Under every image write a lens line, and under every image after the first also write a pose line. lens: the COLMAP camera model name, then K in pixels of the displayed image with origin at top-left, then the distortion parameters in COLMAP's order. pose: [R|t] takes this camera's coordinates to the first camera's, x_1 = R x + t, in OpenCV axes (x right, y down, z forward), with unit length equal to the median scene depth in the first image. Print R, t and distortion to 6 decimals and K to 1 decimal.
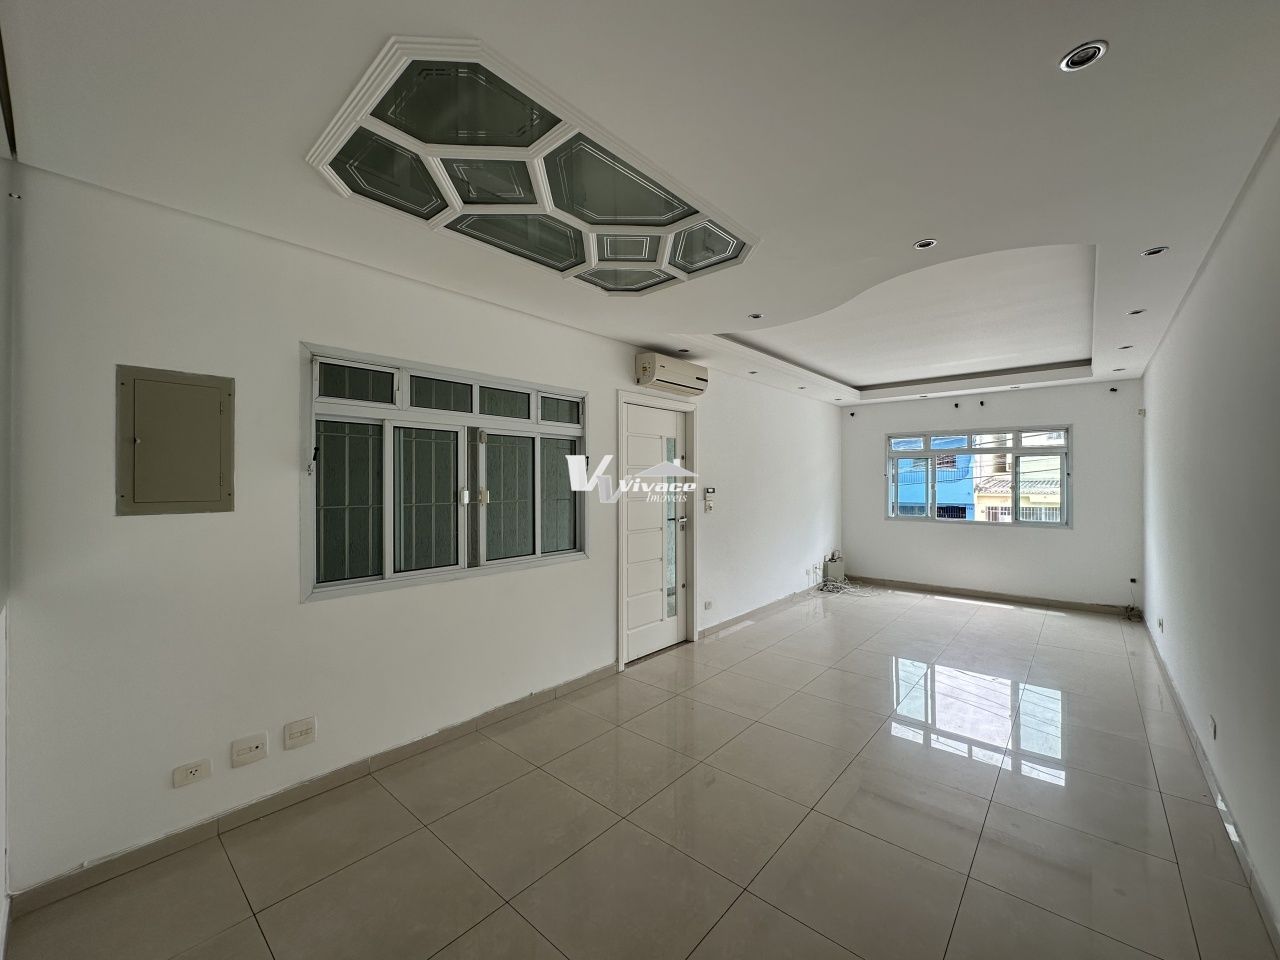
lens RADIAL K [[511.8, 0, 640.8], [0, 511.8, 480.9], [0, 0, 1]] dist [-0.004315, -0.000156]
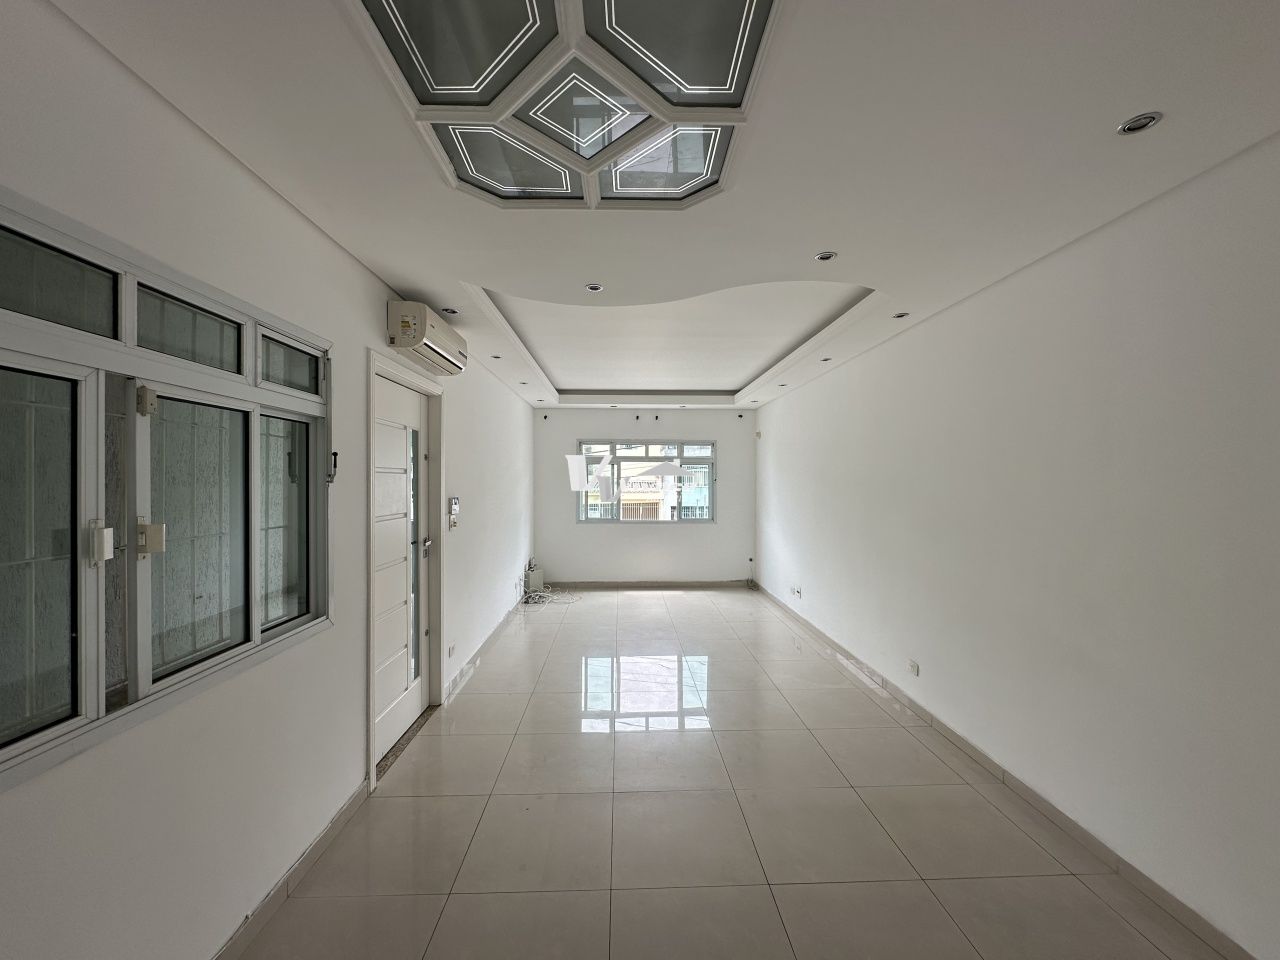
lens RADIAL K [[511.8, 0, 641.3], [0, 511.8, 482.8], [0, 0, 1]] dist [-0.004315, -0.000156]
pose [[0.723045, -0.002199, 0.690797, -0.159099], [0.001021, 0.999997, 0.002114, -0.008689], [-0.690800, -0.000823, 0.723045, 0.207829]]
